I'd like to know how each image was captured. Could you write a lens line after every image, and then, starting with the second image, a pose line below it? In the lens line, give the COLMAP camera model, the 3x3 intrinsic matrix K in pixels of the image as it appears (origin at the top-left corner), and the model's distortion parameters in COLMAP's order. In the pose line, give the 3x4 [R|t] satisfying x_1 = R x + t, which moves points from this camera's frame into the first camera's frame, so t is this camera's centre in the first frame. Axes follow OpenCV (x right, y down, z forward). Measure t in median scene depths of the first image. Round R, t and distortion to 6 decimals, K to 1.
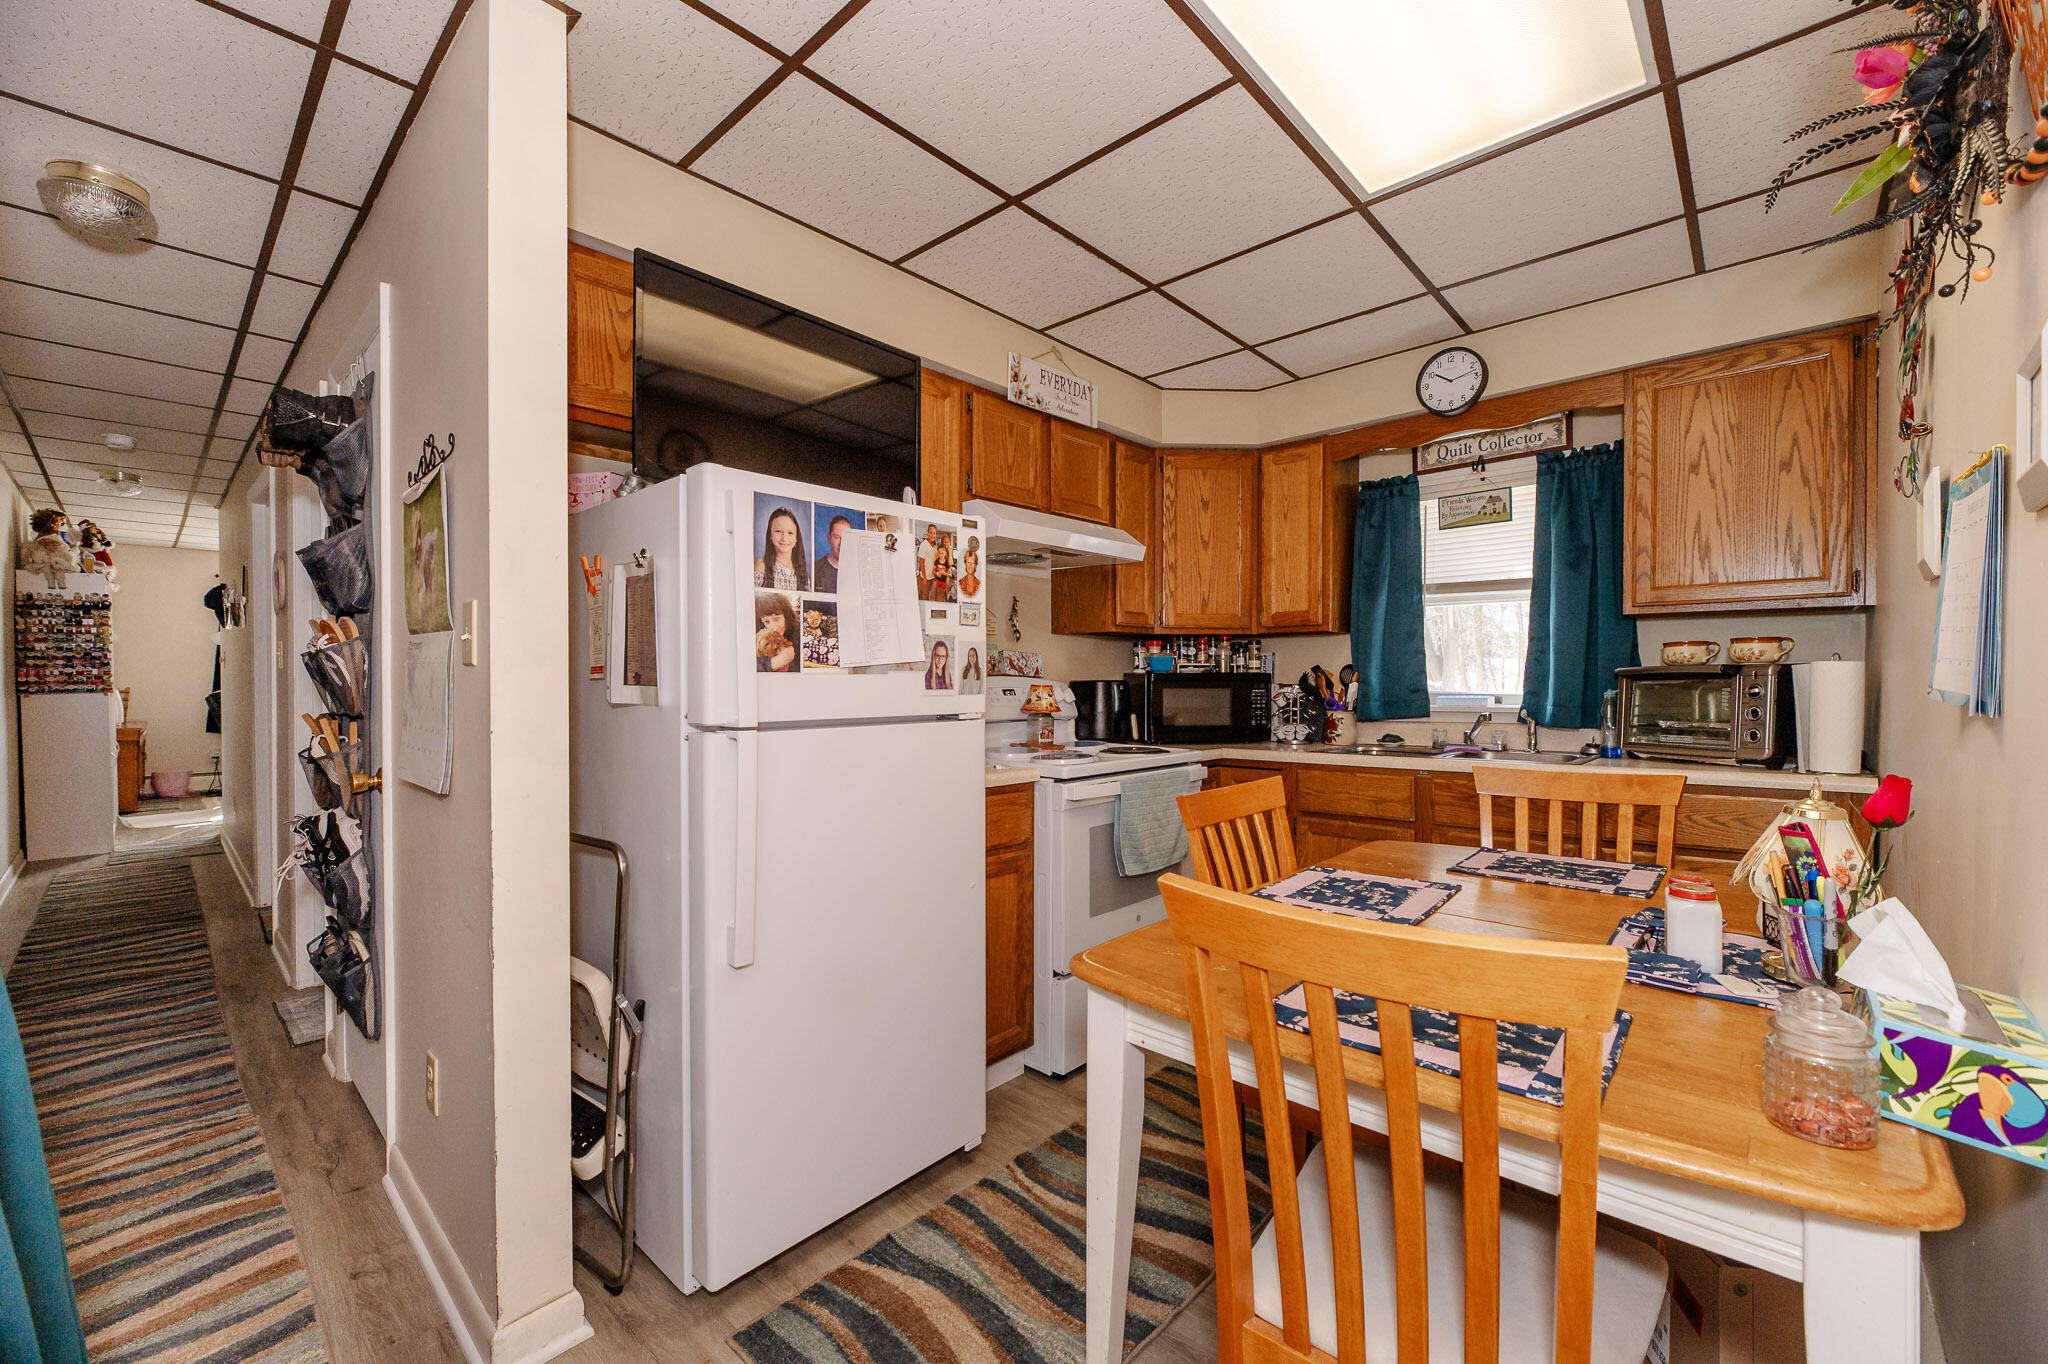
lens RADIAL K [[841.8, 0, 1034.7], [0, 841.8, 688.9], [0, 0, 1]] dist [-0.001891, -0.002779]
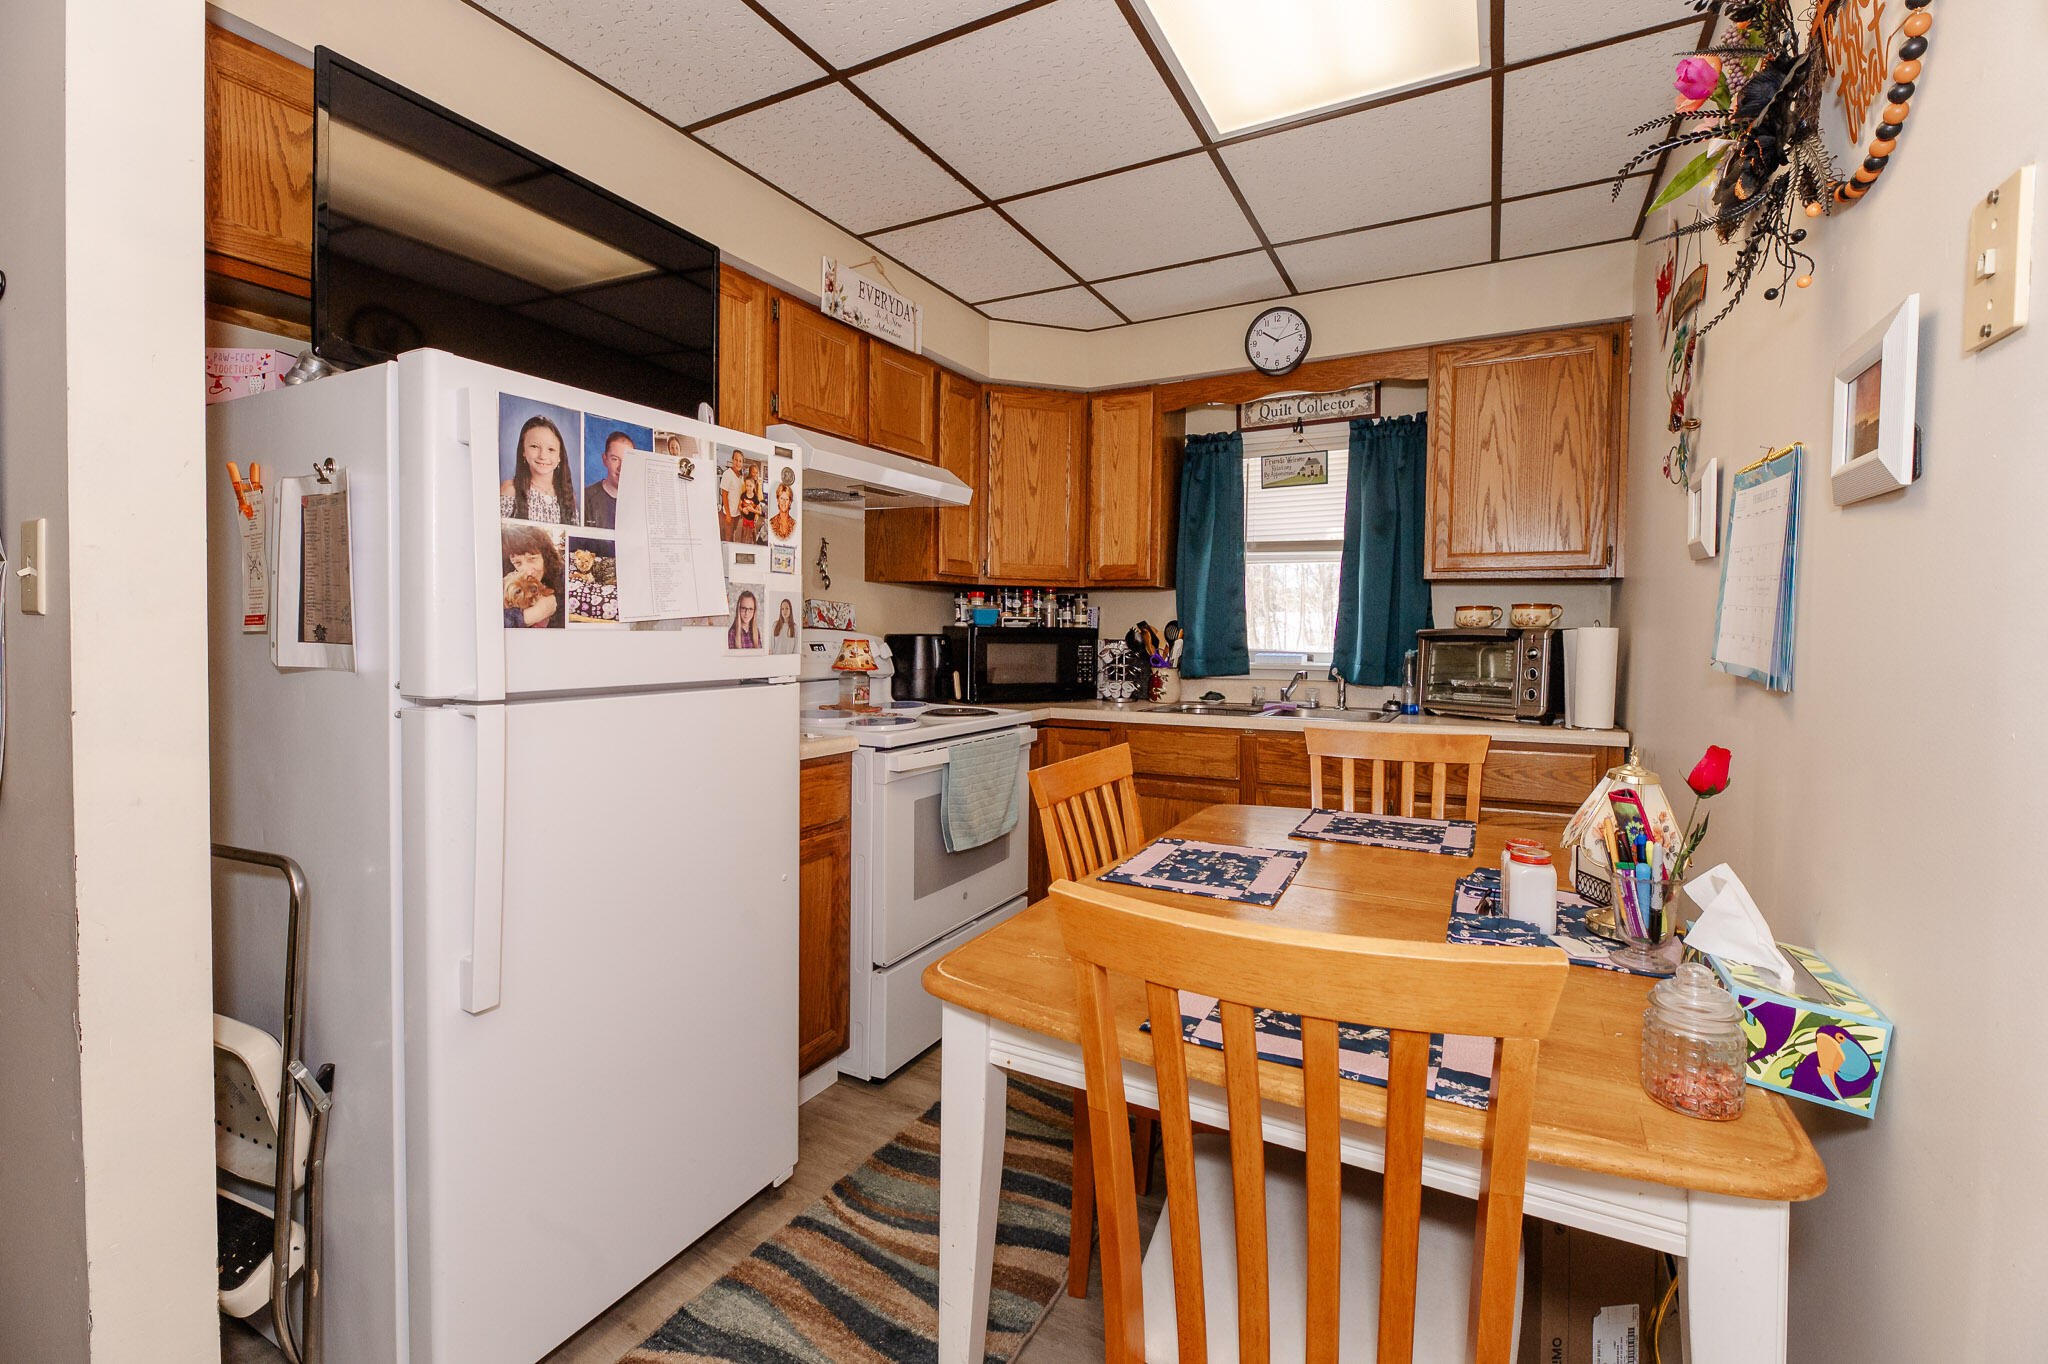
lens RADIAL K [[841.8, 0, 1025.6], [0, 841.8, 643.3], [0, 0, 1]] dist [-0.001891, -0.002779]
pose [[0.965454, 0.006440, 0.260495, -0.063639], [-0.011236, 0.999794, 0.016926, -0.022377], [-0.260332, -0.019268, 0.965327, 0.122130]]
